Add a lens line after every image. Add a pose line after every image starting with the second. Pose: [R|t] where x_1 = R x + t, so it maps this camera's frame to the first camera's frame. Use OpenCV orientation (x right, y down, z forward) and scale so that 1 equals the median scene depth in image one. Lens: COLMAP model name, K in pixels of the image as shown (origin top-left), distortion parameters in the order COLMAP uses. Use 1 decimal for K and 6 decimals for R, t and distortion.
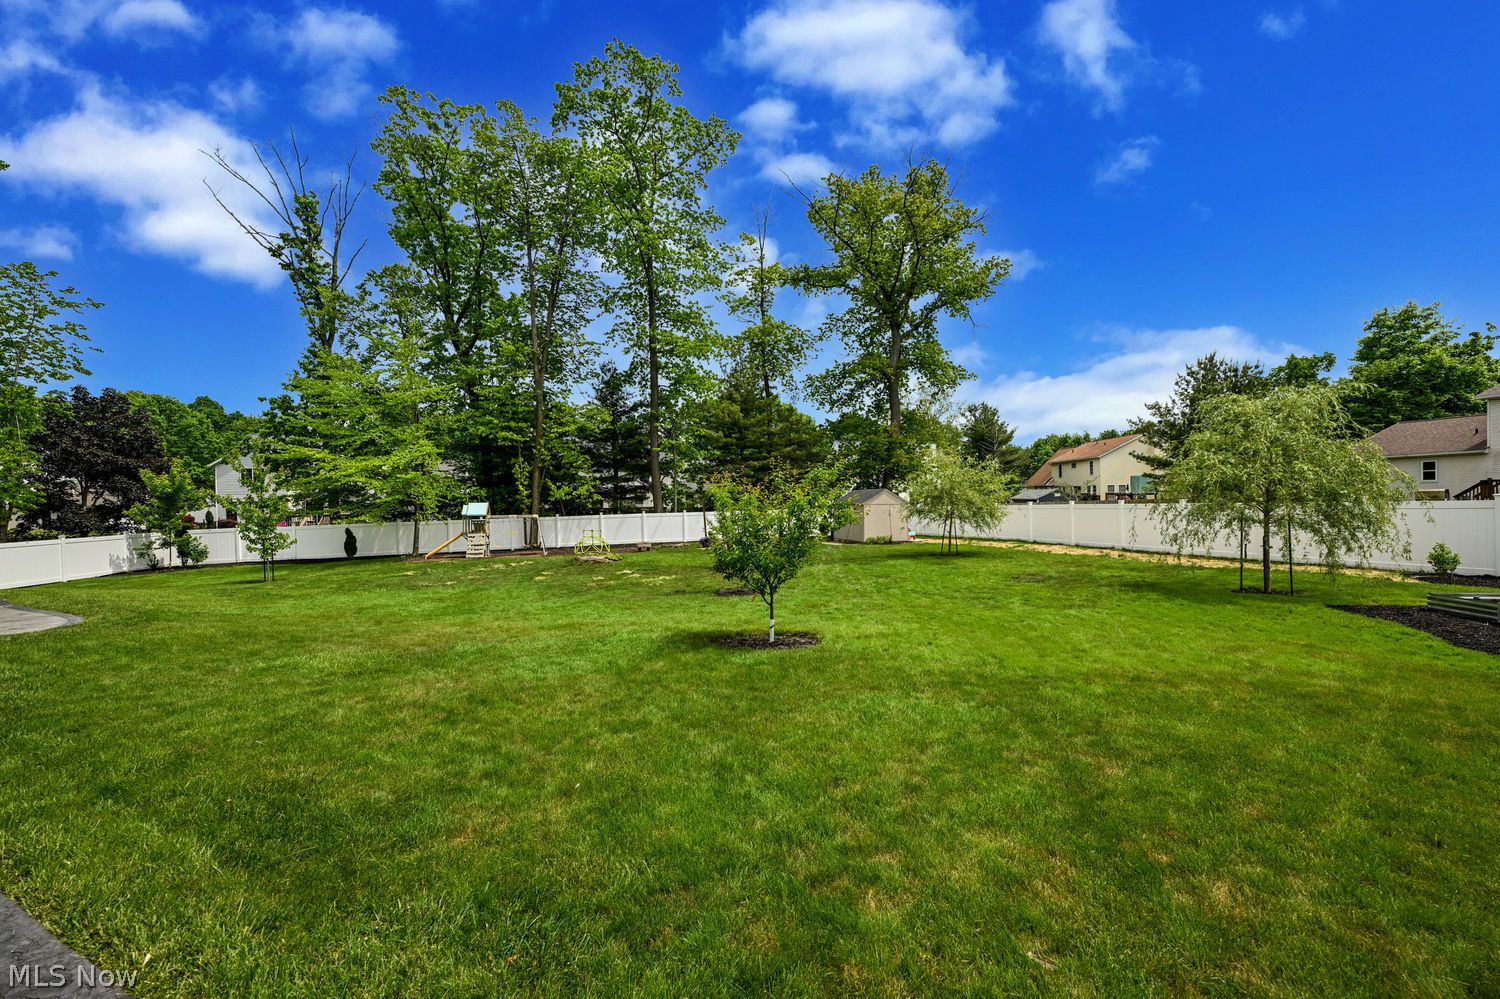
lens RADIAL K [[597.6, 0, 752.2], [0, 597.6, 497.4], [0, 0, 1]] dist [-0.000122, -0.000234]
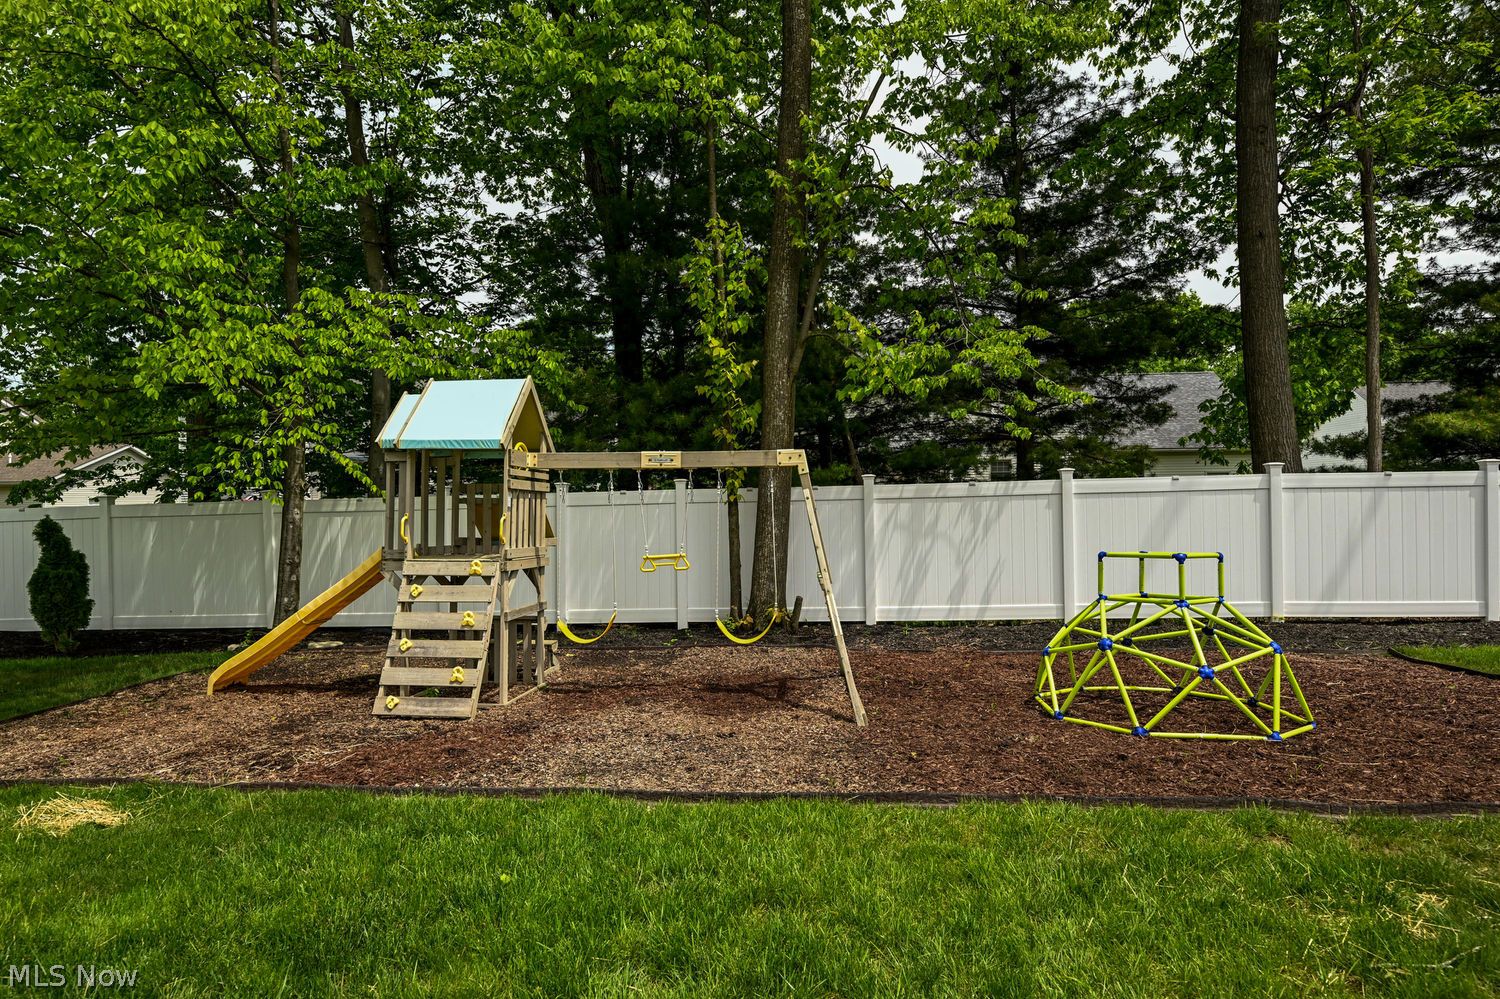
lens RADIAL K [[796.0, 0, 747.5], [0, 796.0, 499.0], [0, 0, 1]] dist [-0.000102, 0.000095]
pose [[0.936893, 0.011174, -0.349439, -0.291818], [-0.008018, 0.999913, 0.010476, 0.038745], [0.349525, -0.007013, 0.936901, 0.778261]]
